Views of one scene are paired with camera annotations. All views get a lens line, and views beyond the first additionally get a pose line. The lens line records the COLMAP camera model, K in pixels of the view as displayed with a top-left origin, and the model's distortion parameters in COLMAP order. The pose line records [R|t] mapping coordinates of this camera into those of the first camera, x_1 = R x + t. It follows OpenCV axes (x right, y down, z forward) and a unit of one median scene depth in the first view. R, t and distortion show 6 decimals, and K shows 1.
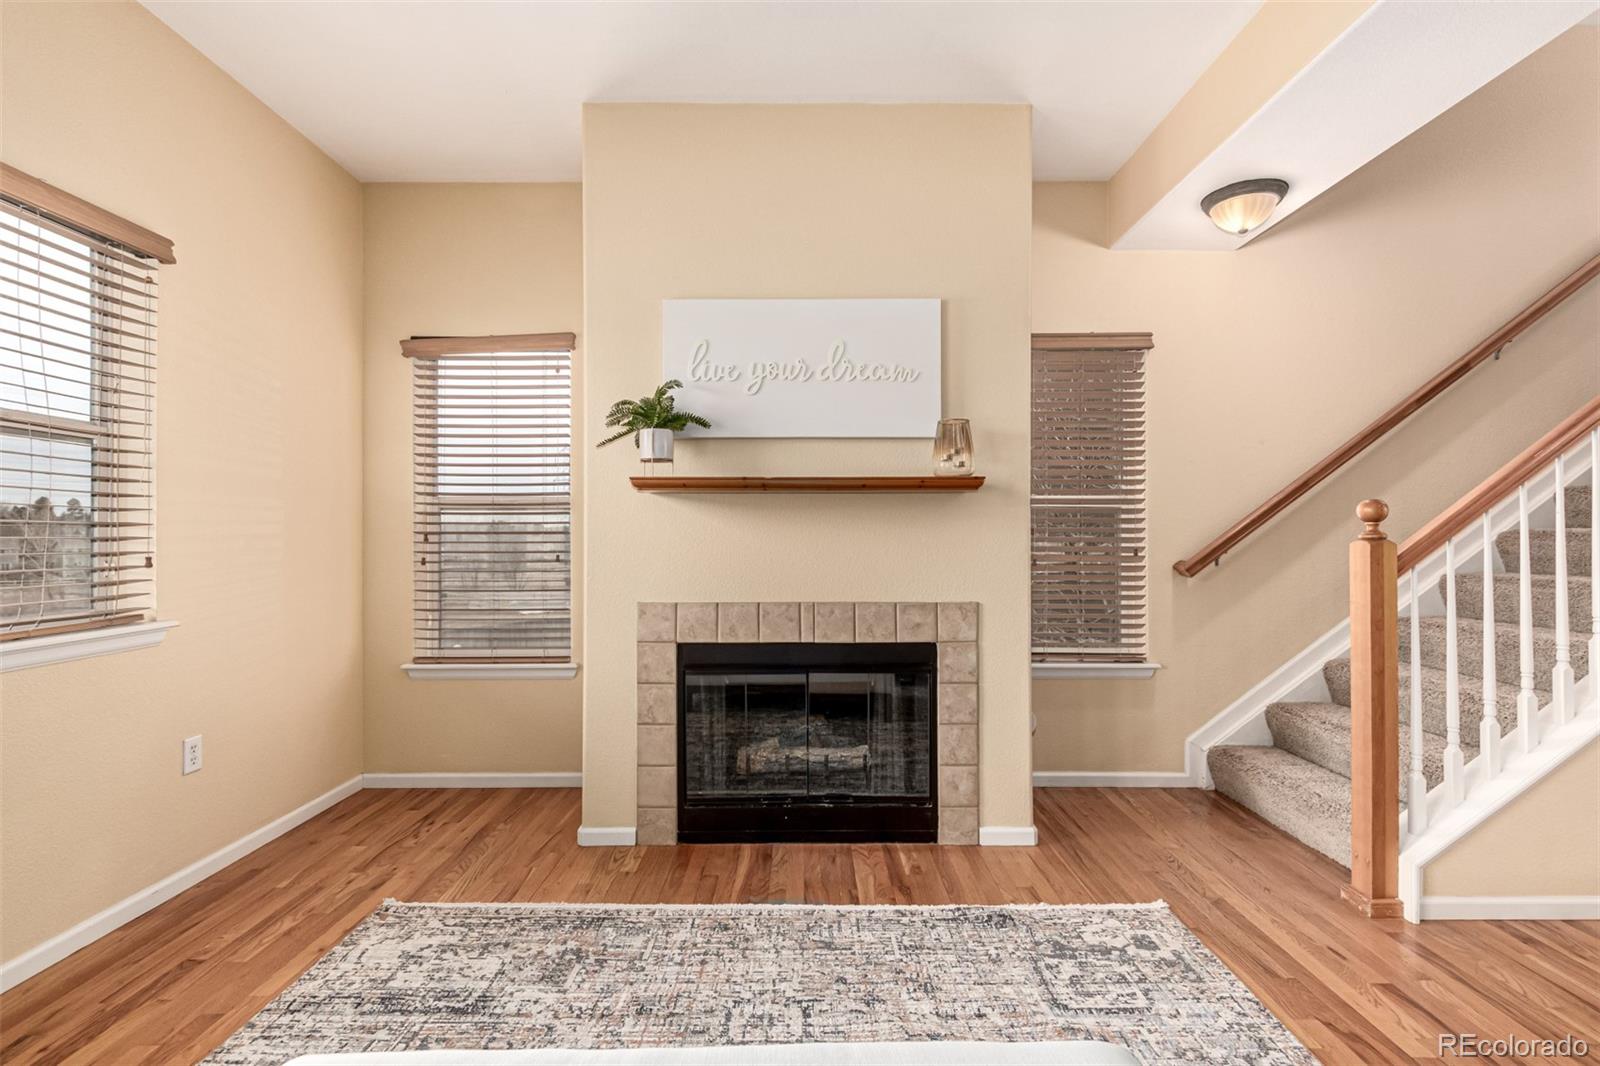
lens RADIAL K [[731.6, 0, 794.5], [0, 731.6, 539.1], [0, 0, 1]] dist [0.001891, -0.000631]
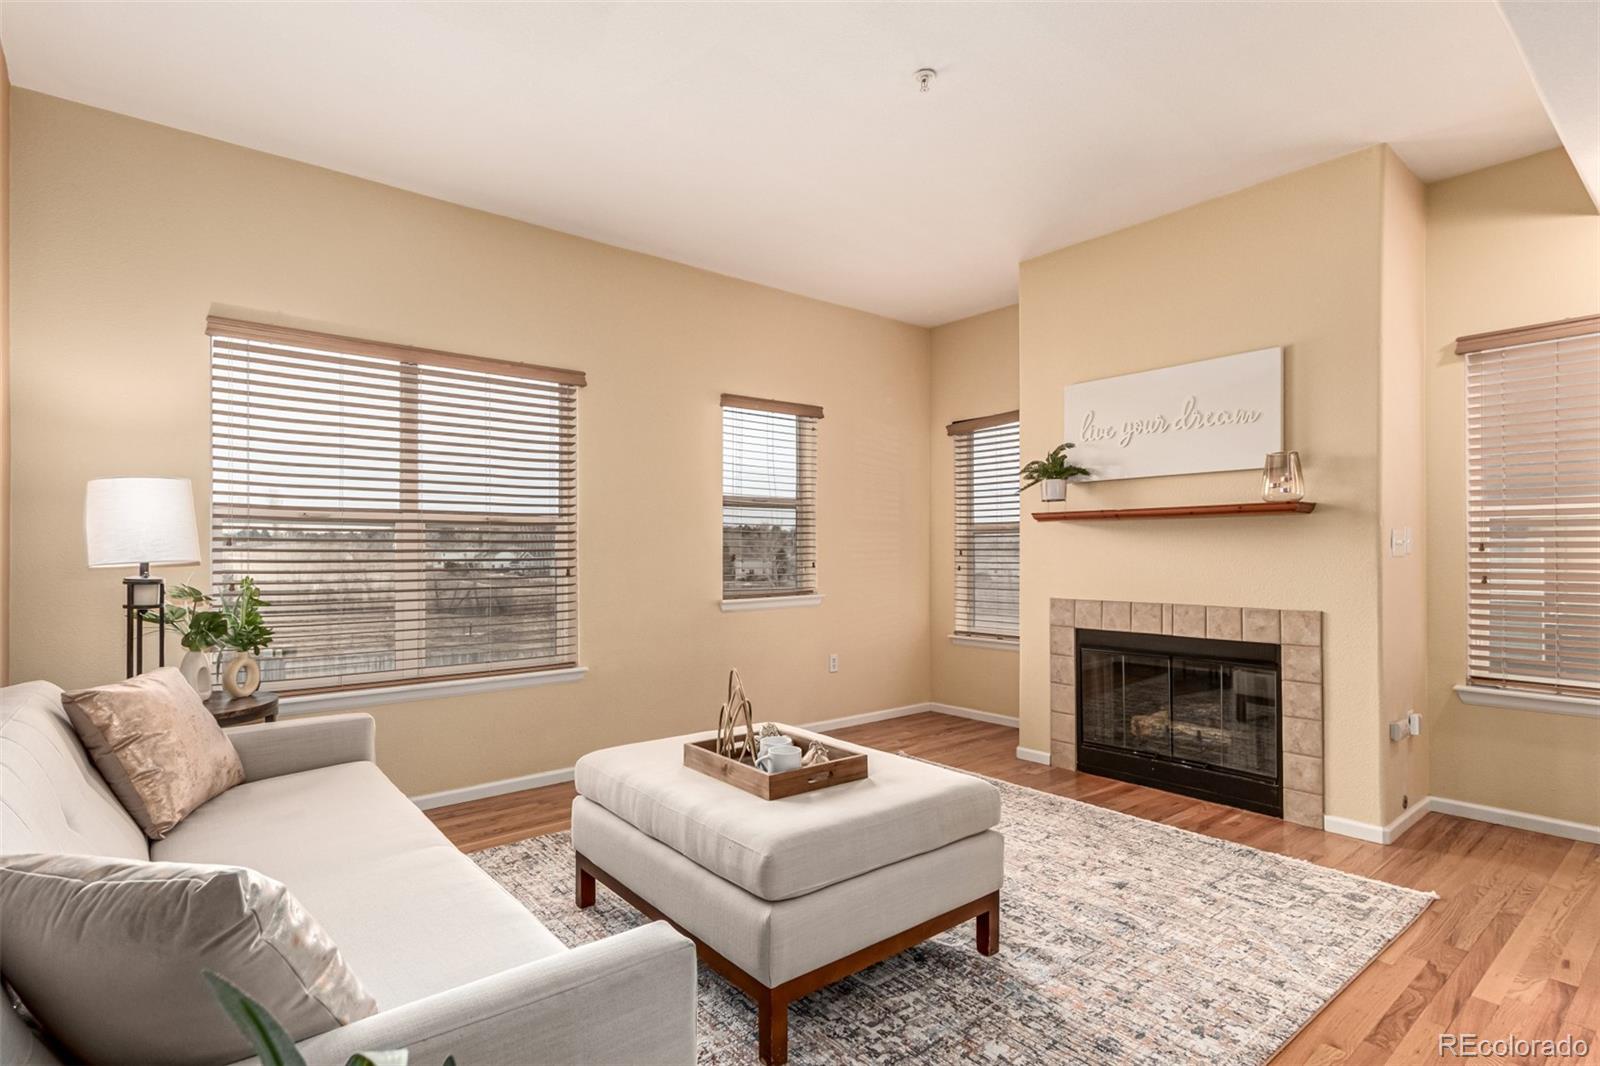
lens RADIAL K [[791.6, 0, 793.8], [0, 791.6, 556.2], [0, 0, 1]] dist [0.001979, -0.000144]
pose [[0.635462, 0.004443, -0.772119, 0.672797], [-0.000530, 0.999986, 0.005318, -0.004102], [0.772132, -0.002970, 0.635456, -0.387849]]
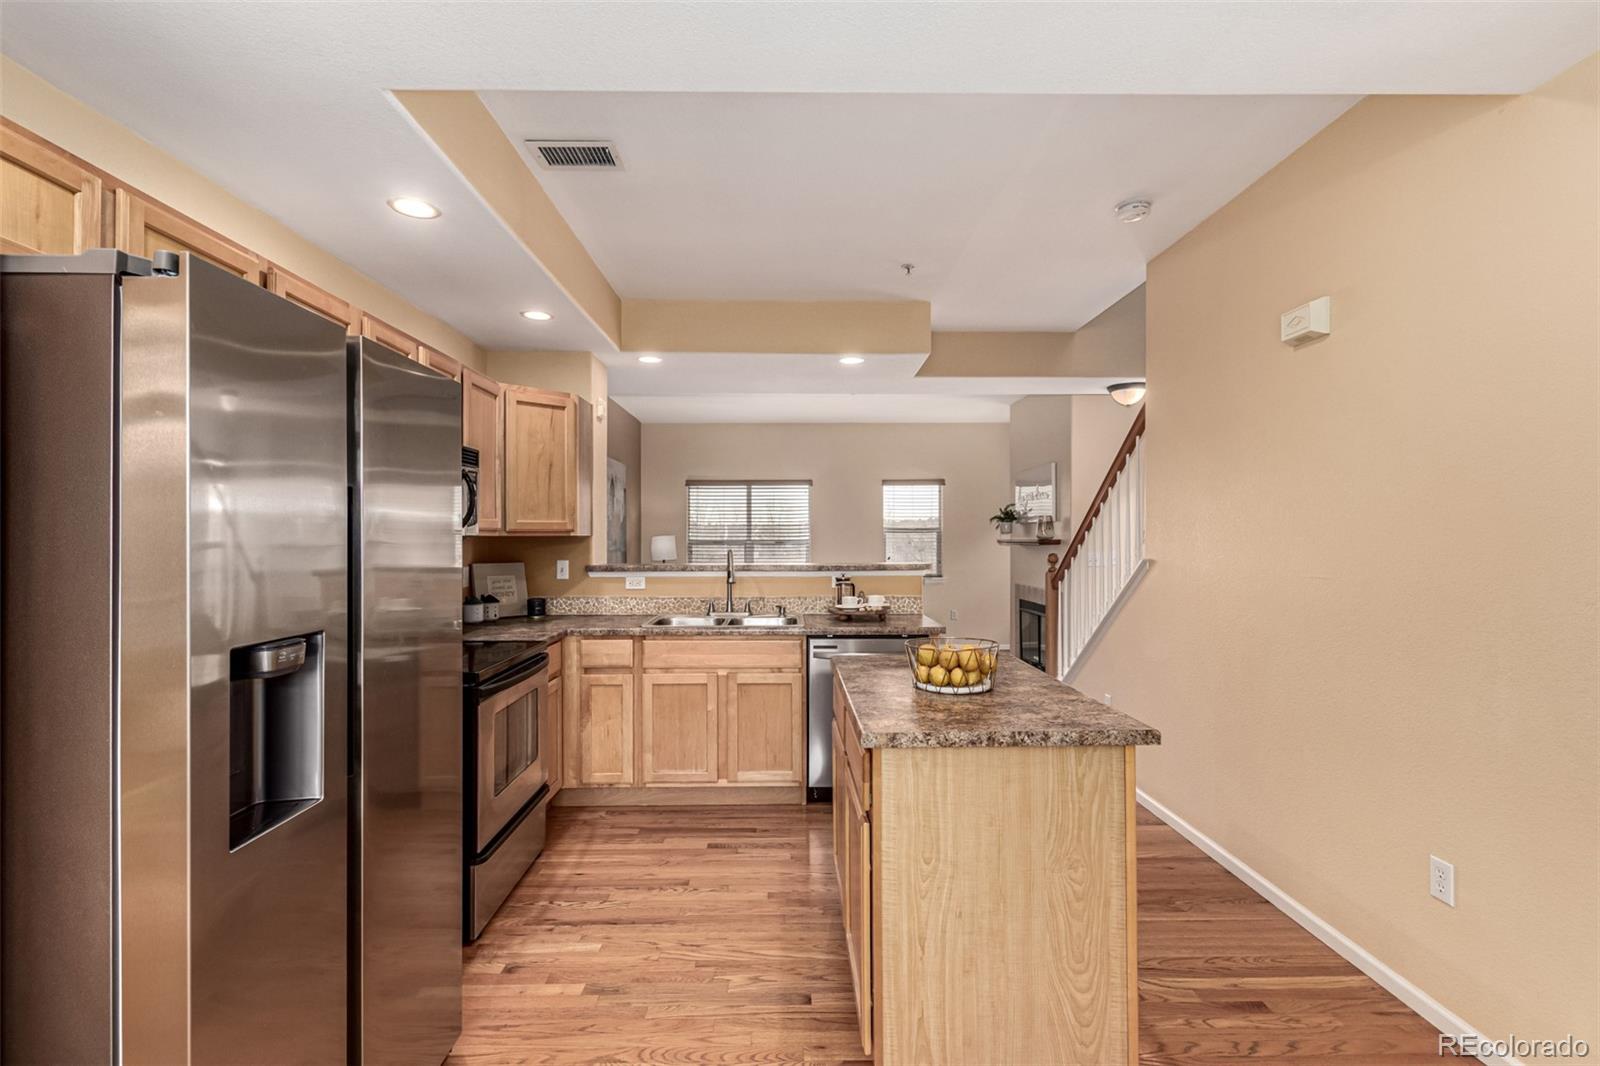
lens RADIAL K [[736.9, 0, 789.7], [0, 736.9, 532.9], [0, 0, 1]] dist [-0.007054, -0.000559]
pose [[0.012613, -0.005050, -0.999908, 2.570255], [0.002827, 0.999983, -0.005015, -0.089521], [0.999916, -0.002763, 0.012627, 0.126825]]
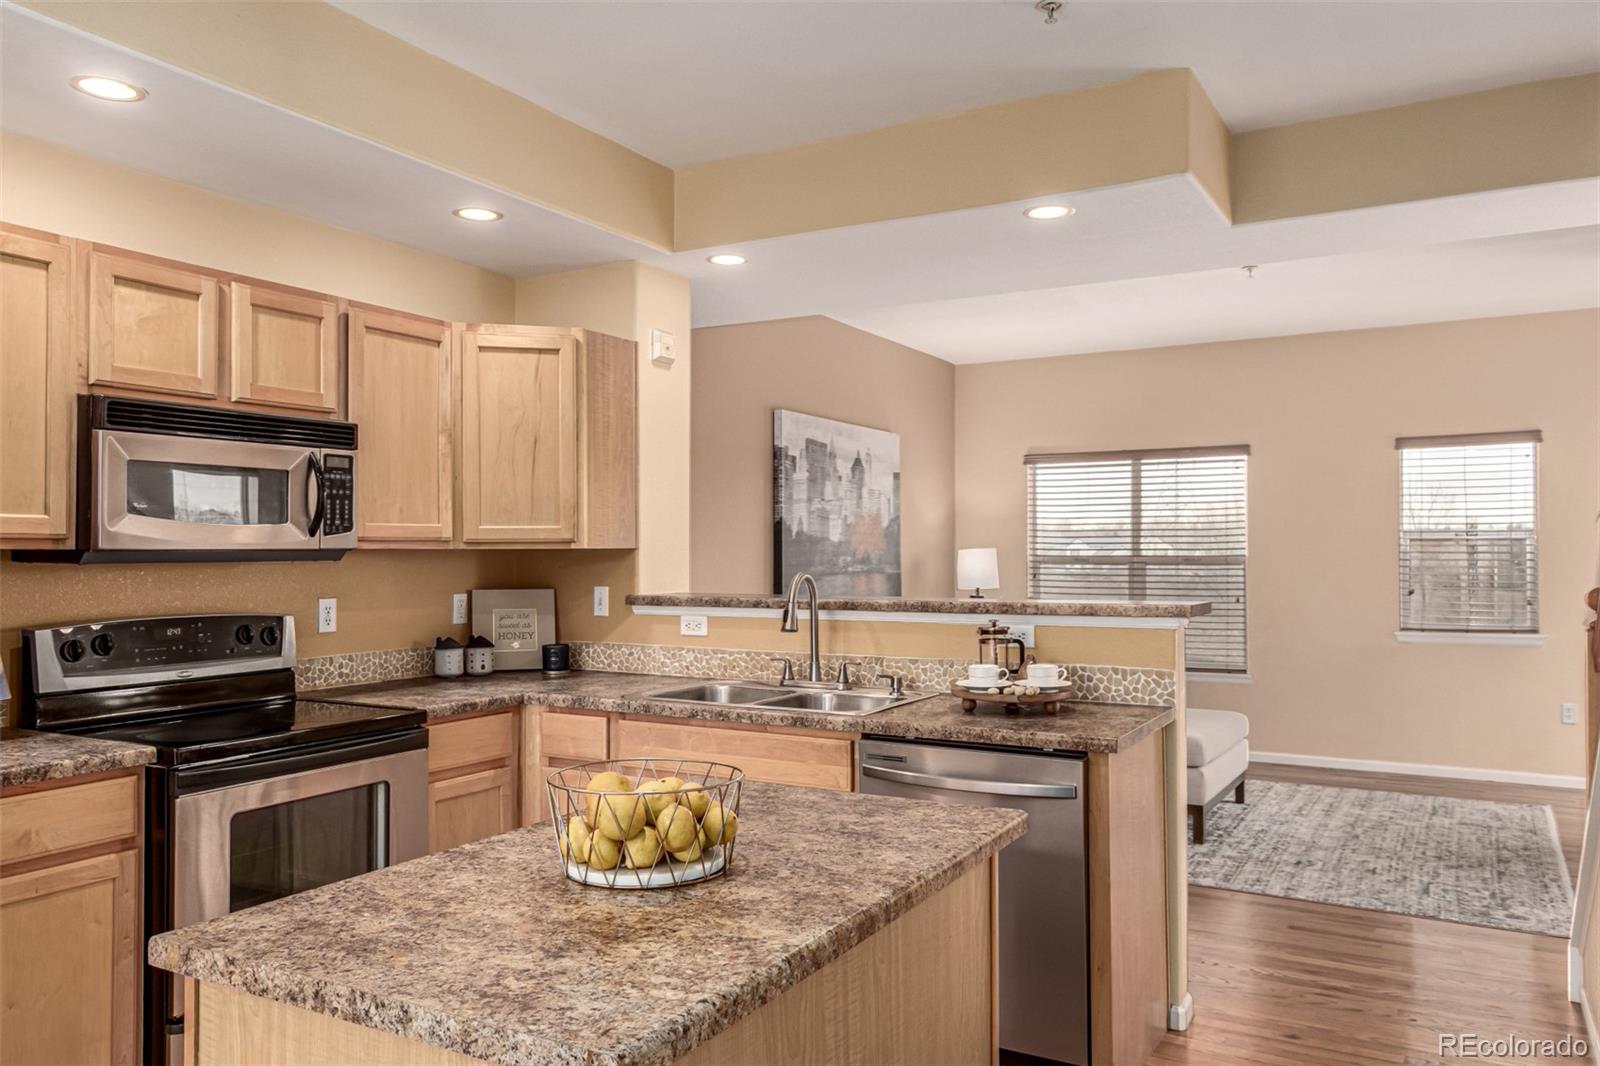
lens RADIAL K [[1154.2, 0, 800.0], [0, 1154.2, 533.0], [0, 0, 1]] dist [0.005202, 0.002692]
pose [[-0.493776, -0.012467, -0.869500, 2.238781], [0.003958, 0.999855, -0.016583, -0.086721], [0.869580, -0.011630, -0.493655, 0.694746]]
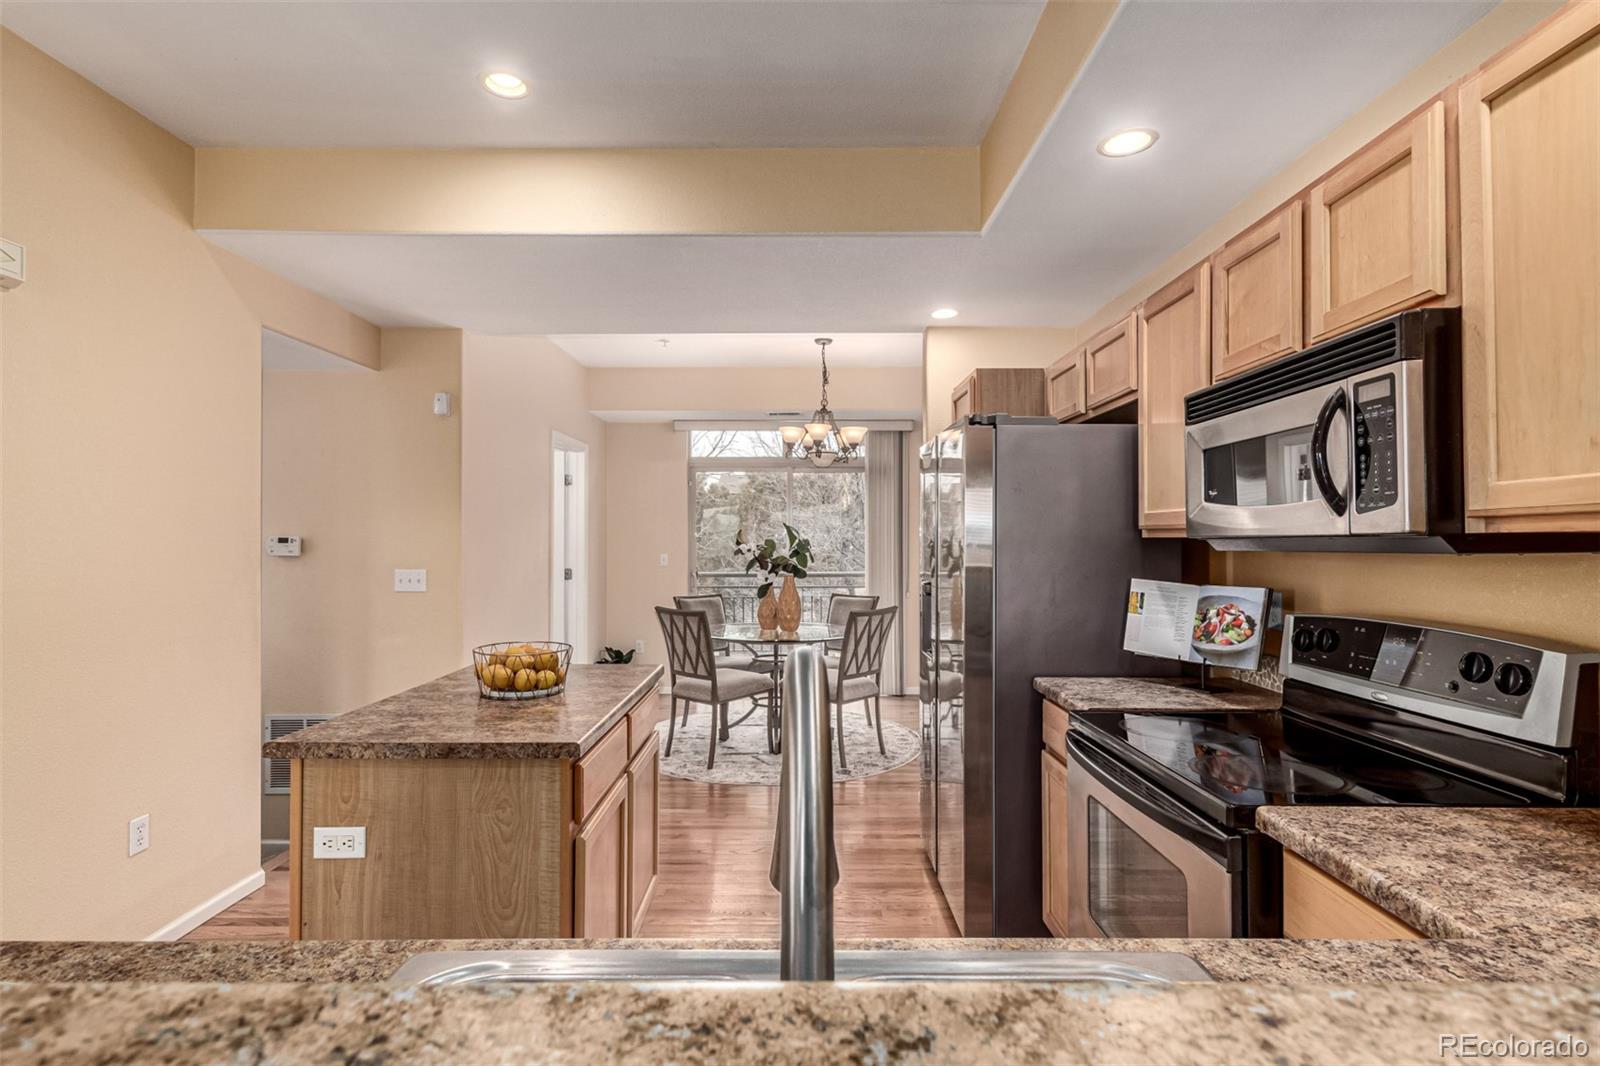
lens RADIAL K [[777.6, 0, 800.0], [0, 777.6, 533.0], [0, 0, 1]] dist [0.012708, -0.000033]
pose [[-0.005315, 0.012087, 0.999913, 0.883643], [-0.001266, 0.999926, -0.012094, -0.086236], [-0.999985, -0.001330, -0.005299, 0.018597]]
